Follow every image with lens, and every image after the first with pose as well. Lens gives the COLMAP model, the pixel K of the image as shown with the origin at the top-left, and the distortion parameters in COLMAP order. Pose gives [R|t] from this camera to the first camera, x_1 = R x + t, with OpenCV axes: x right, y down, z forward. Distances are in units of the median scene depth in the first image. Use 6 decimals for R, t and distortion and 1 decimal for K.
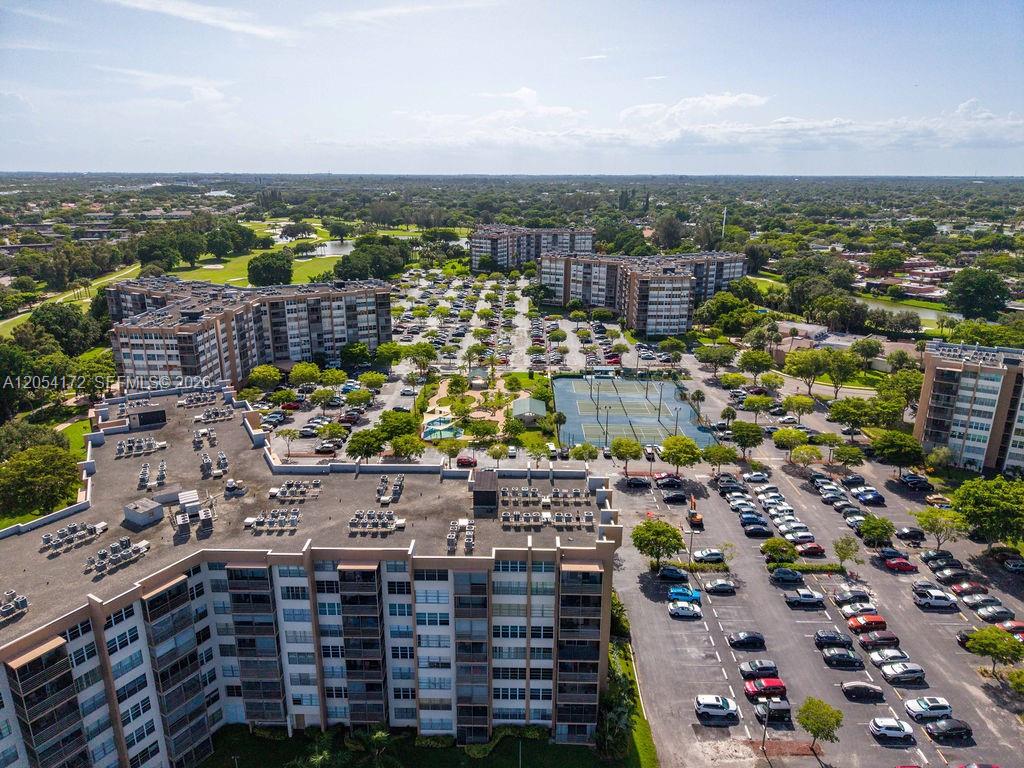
lens RADIAL K [[682.2, 0, 512.0], [0, 682.2, 384.0], [0, 0, 1]] dist [0.045277, -0.045993]
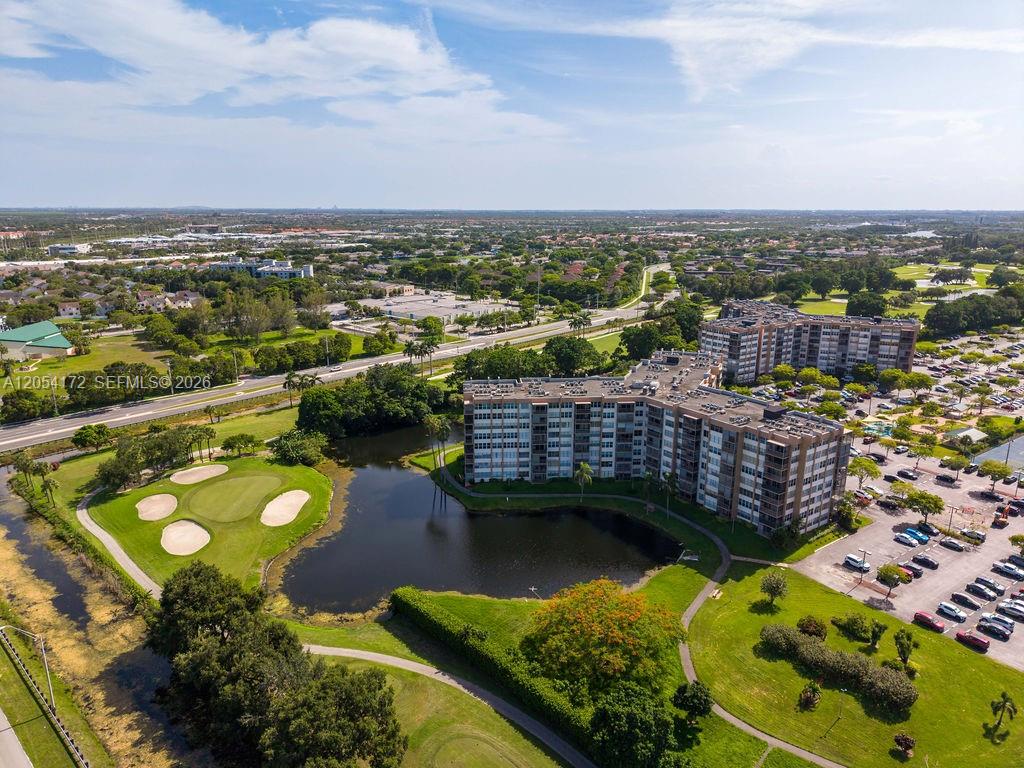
lens RADIAL K [[690.5, 0, 512.0], [0, 690.5, 384.0], [0, 0, 1]] dist [0.039591, -0.044026]
pose [[0.590268, 0.198145, -0.782511, 0.392140], [-0.238043, 0.969022, 0.065810, 0.046350], [0.771310, 0.147426, 0.619149, -0.300722]]
